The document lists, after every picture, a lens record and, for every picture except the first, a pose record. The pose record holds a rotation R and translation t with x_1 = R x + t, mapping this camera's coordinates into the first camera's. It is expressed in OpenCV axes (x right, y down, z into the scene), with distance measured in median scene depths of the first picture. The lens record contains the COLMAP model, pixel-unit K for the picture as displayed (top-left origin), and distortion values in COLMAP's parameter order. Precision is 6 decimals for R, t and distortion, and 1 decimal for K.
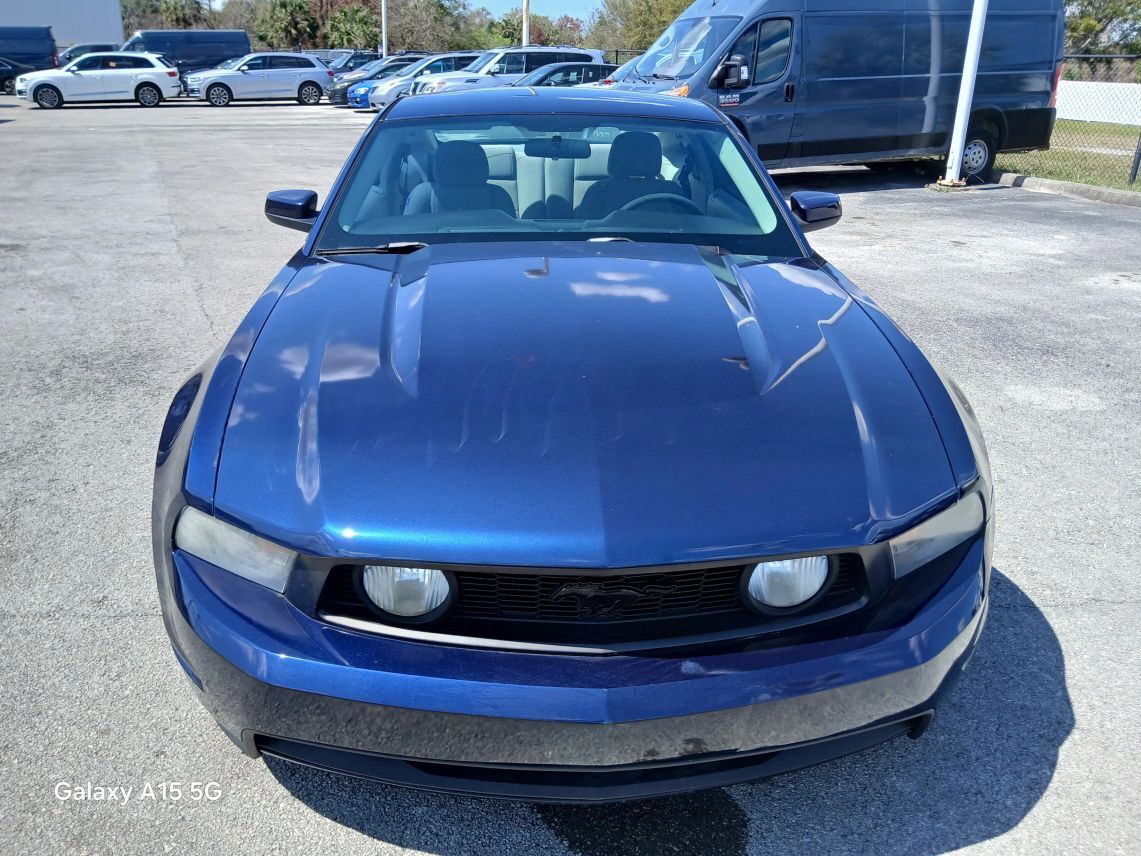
lens RADIAL K [[1006.1, 0, 570.5], [0, 1006.1, 428.0], [0, 0, 1]] dist [-0.080762, 0.002552]
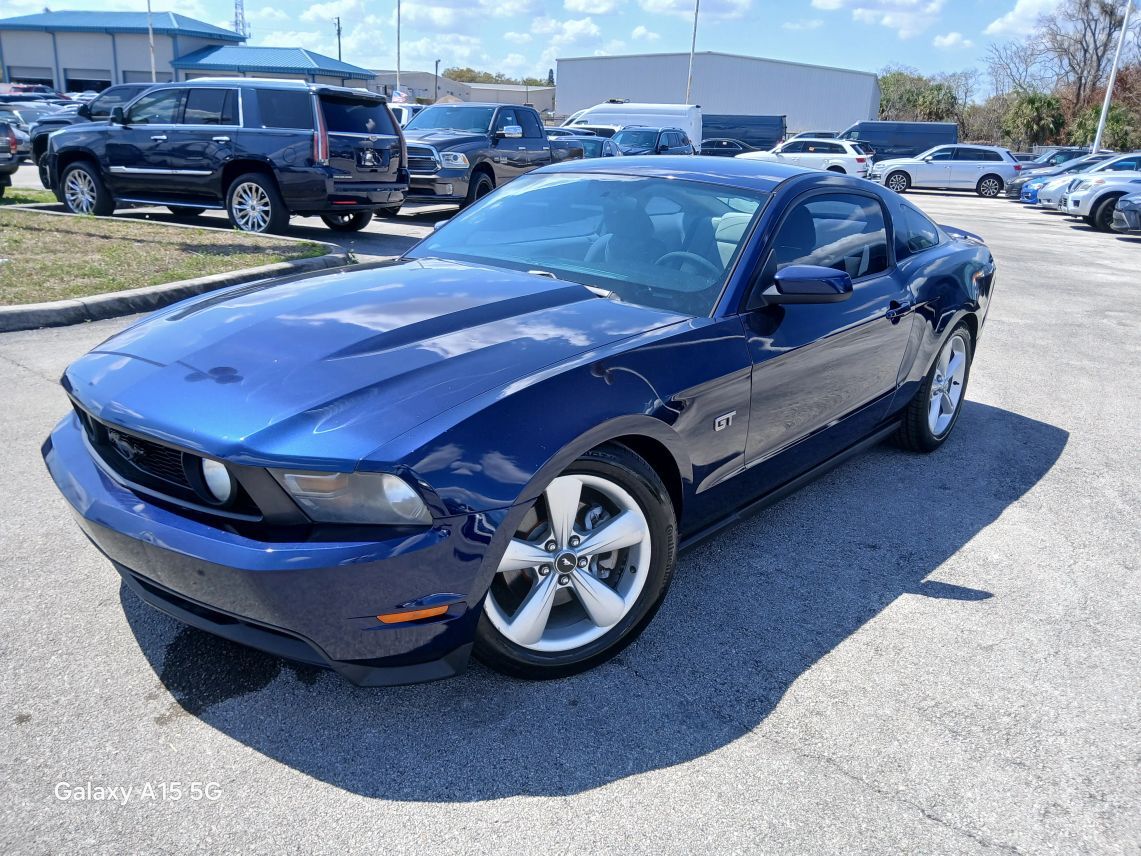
lens RADIAL K [[1006.1, 0, 570.5], [0, 1006.1, 428.0], [0, 0, 1]] dist [-0.080762, 0.002552]
pose [[0.664456, 0.205825, -0.718425, 0.223174], [-0.269447, 0.962648, 0.026587, -0.013540], [0.697063, 0.175912, 0.695096, 0.051819]]
